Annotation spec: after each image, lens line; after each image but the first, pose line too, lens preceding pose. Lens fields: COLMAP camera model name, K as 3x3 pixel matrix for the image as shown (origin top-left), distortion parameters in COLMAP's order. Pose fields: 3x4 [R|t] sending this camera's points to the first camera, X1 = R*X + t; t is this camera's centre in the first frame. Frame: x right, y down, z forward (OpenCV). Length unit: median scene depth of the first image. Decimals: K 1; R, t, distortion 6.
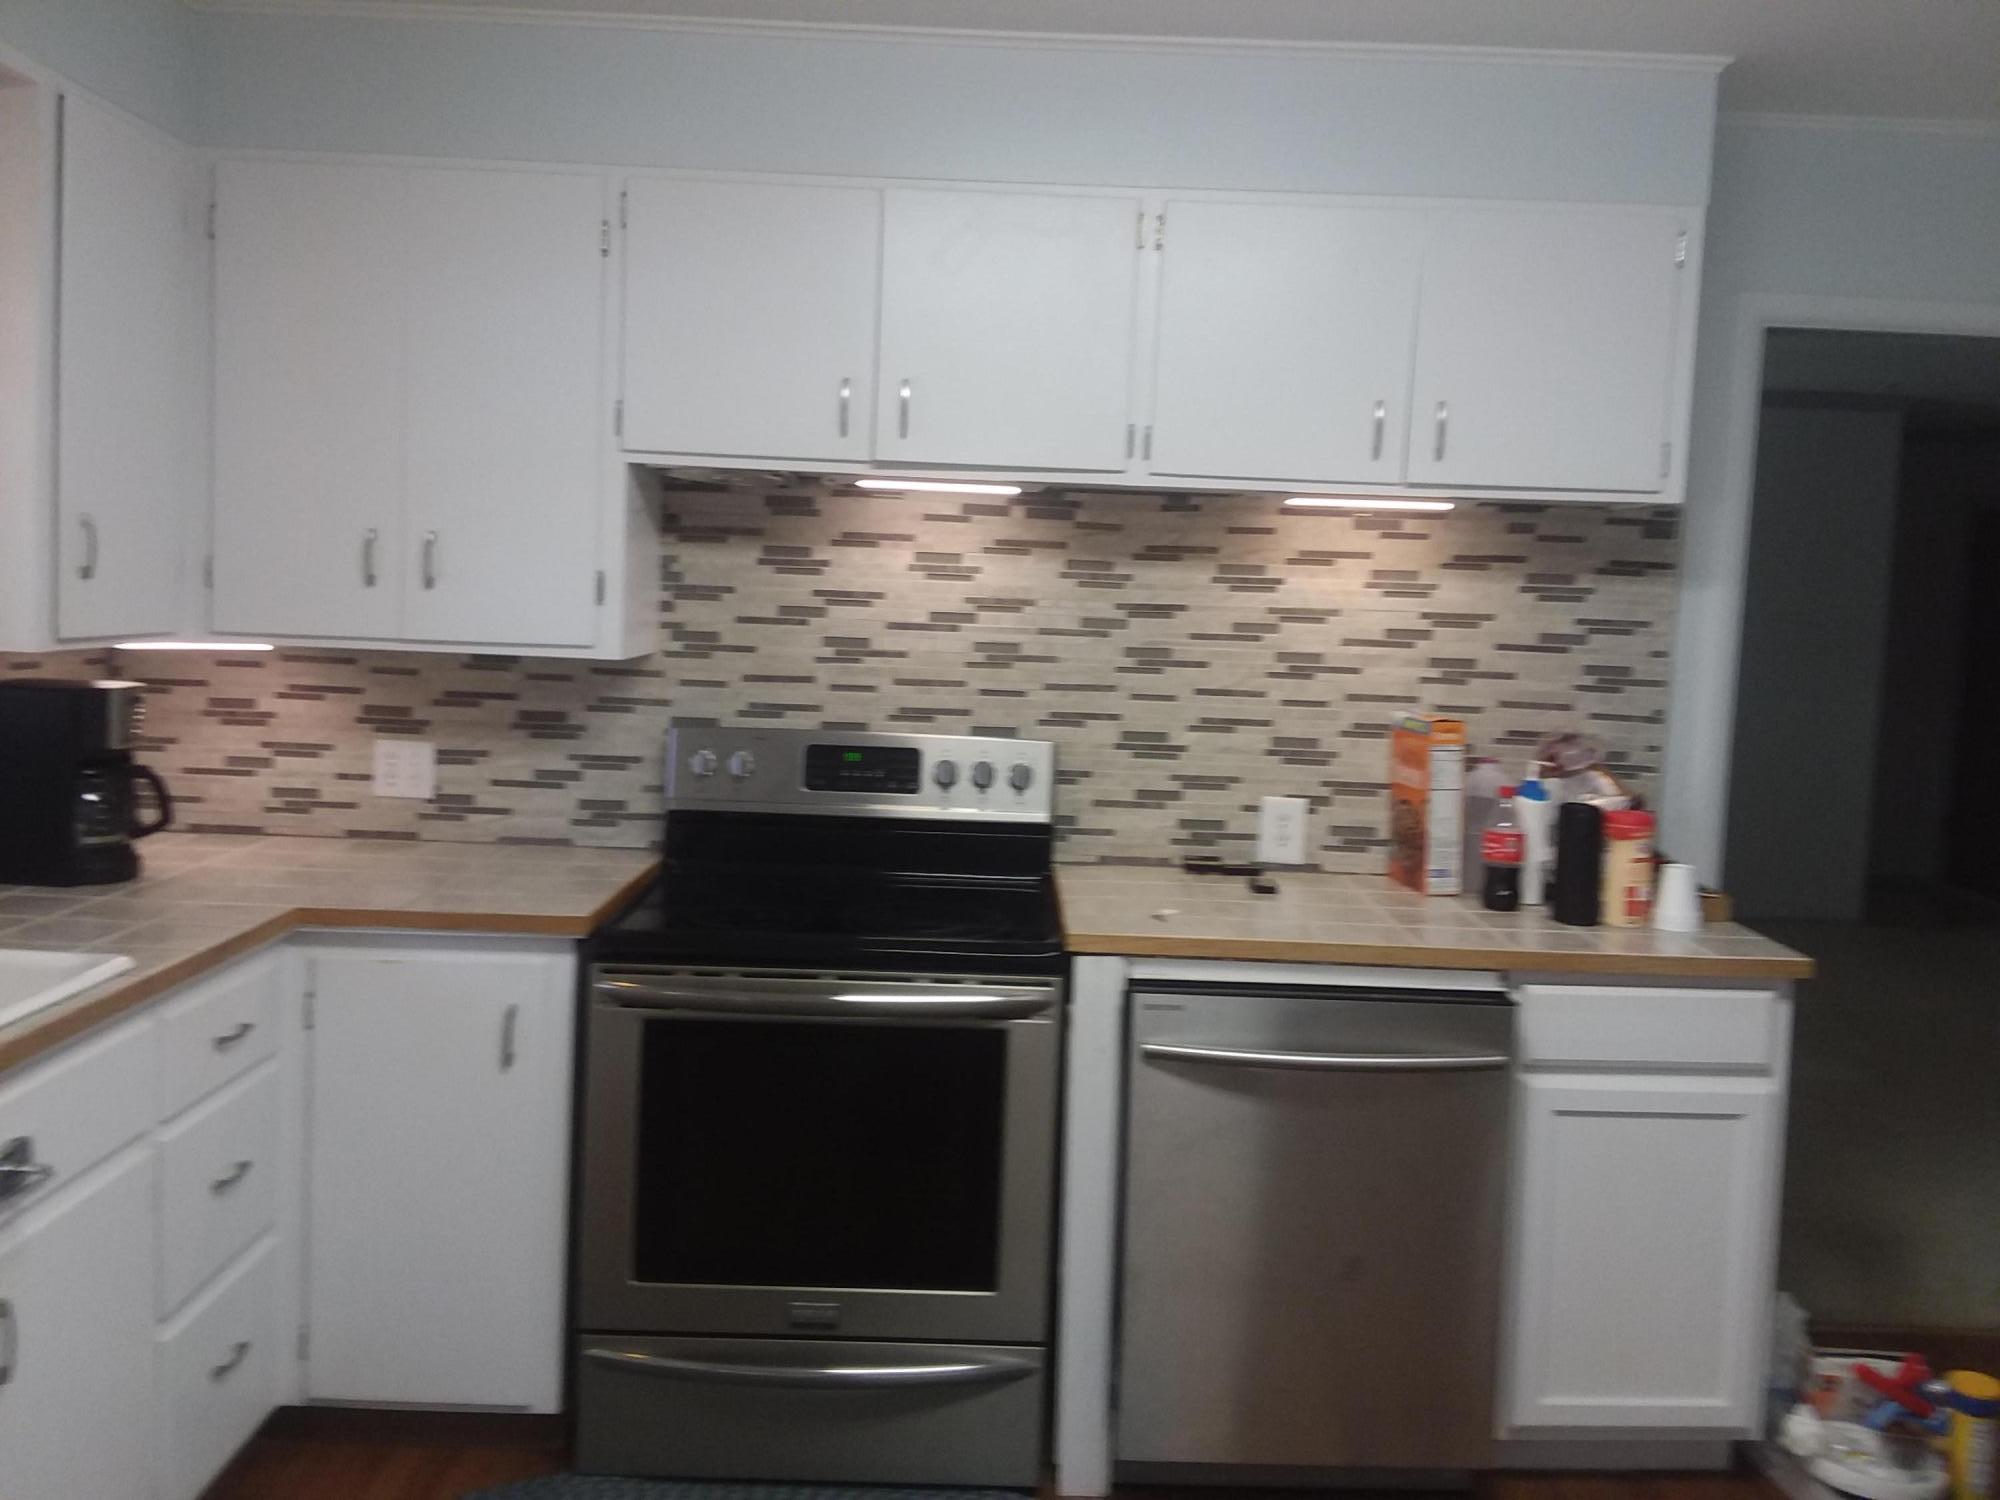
lens RADIAL K [[1545.4, 0, 995.7], [0, 1545.4, 700.2], [0, 0, 1]] dist [0.044517, -0.150473]
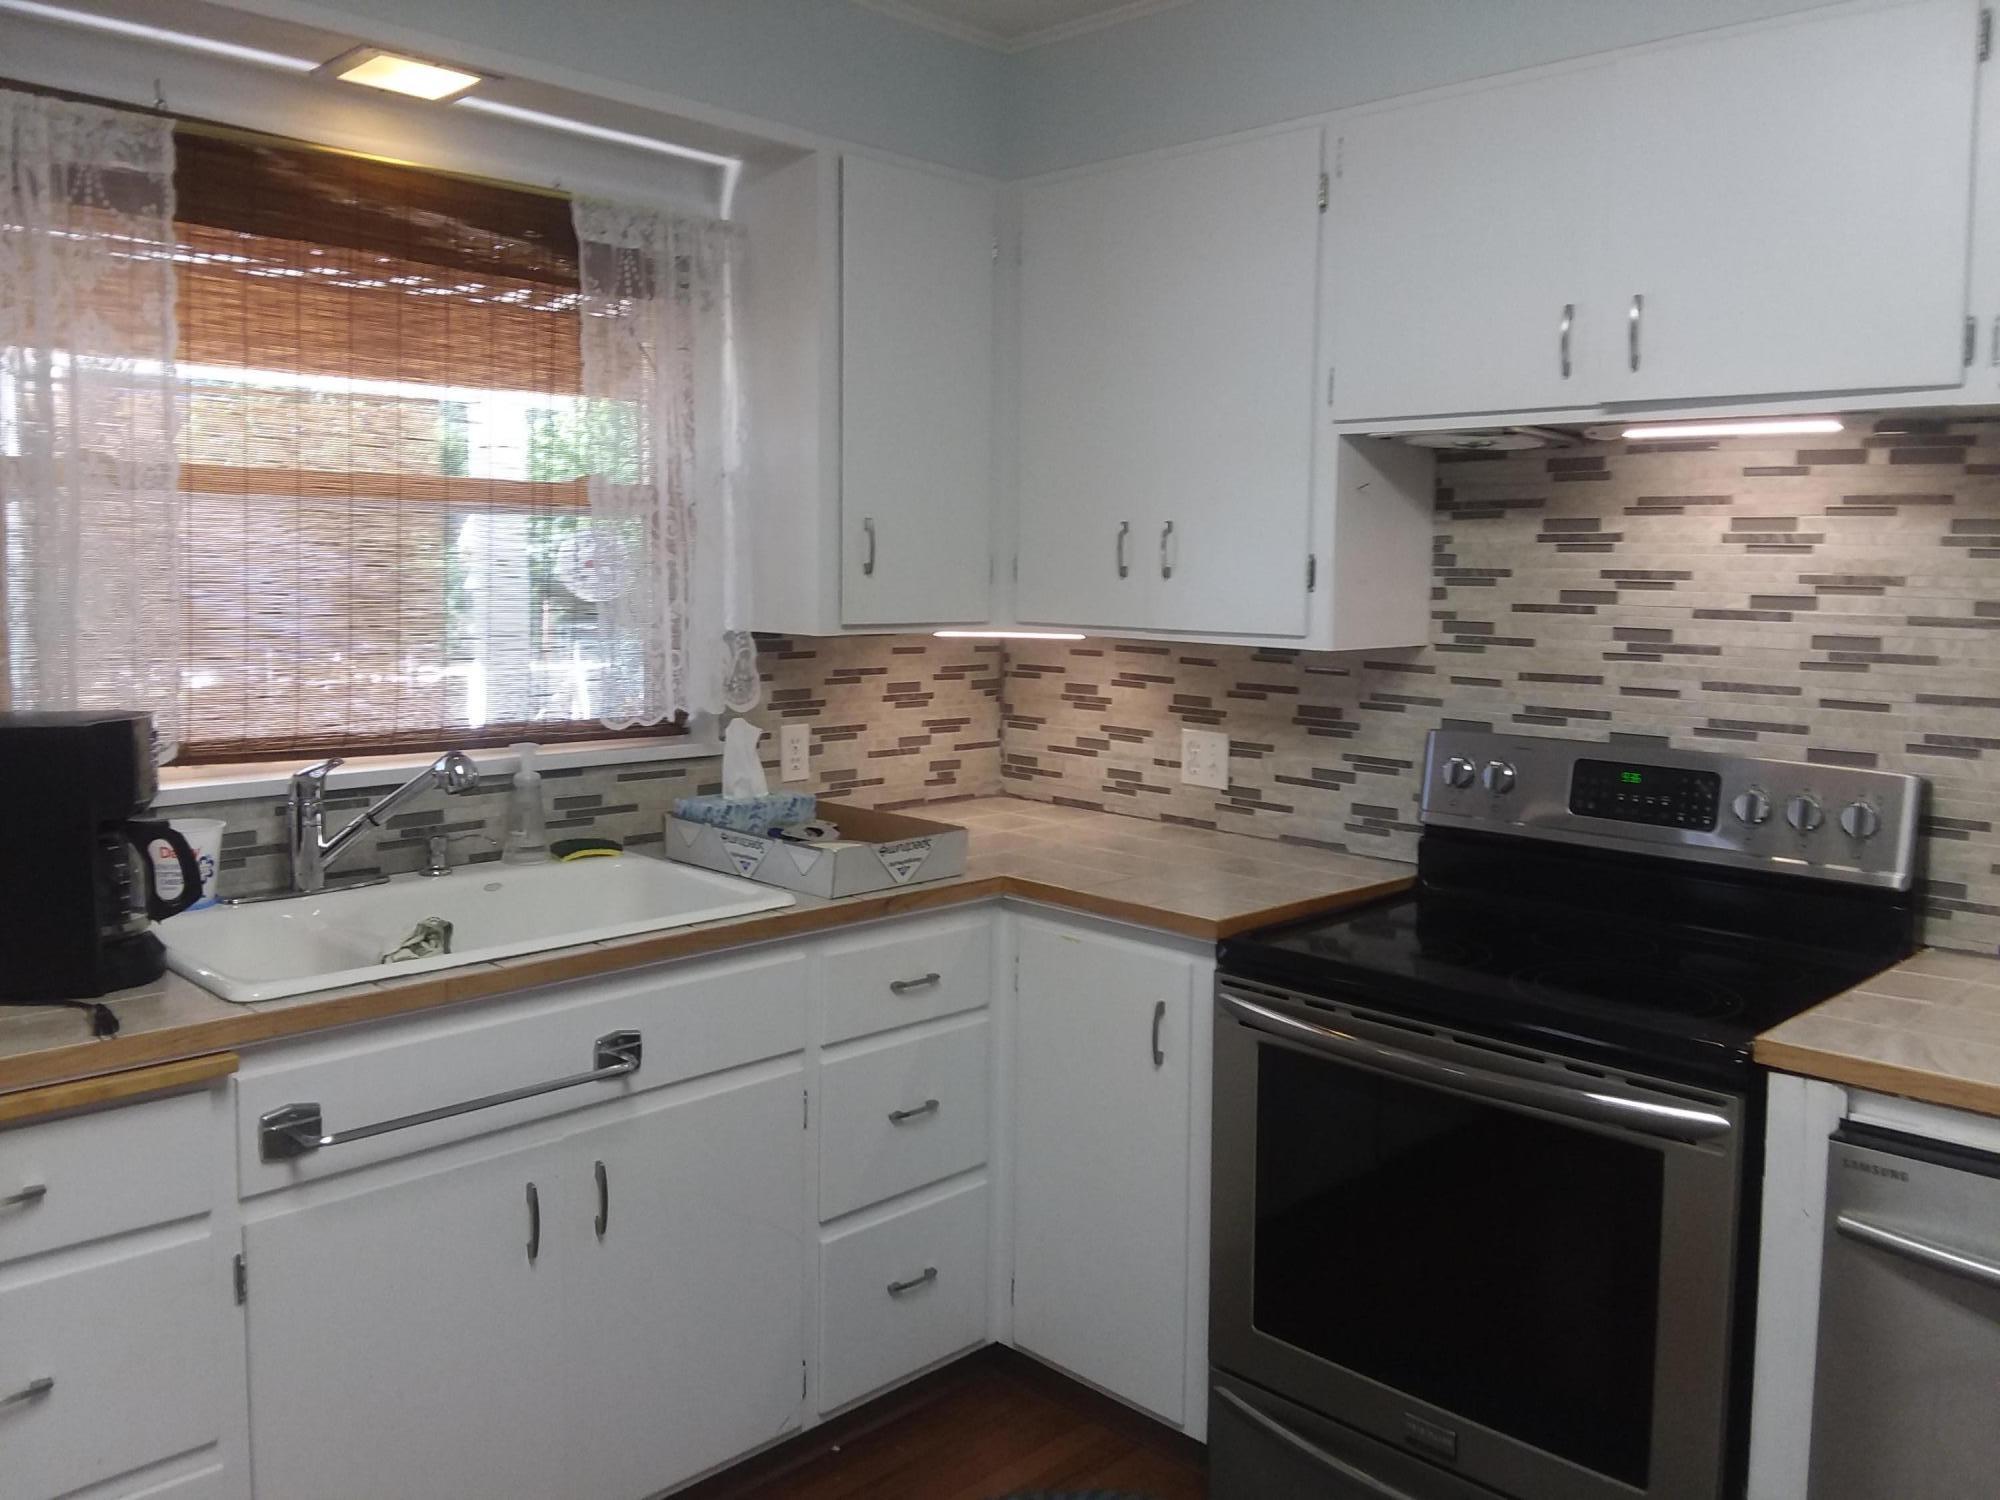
lens RADIAL K [[1545.4, 0, 995.7], [0, 1545.4, 700.2], [0, 0, 1]] dist [0.044517, -0.150473]
pose [[0.686695, 0.034005, -0.726149, 0.258517], [-0.037513, 0.999232, 0.011318, -0.000096], [0.725977, 0.019468, 0.687444, 0.205386]]
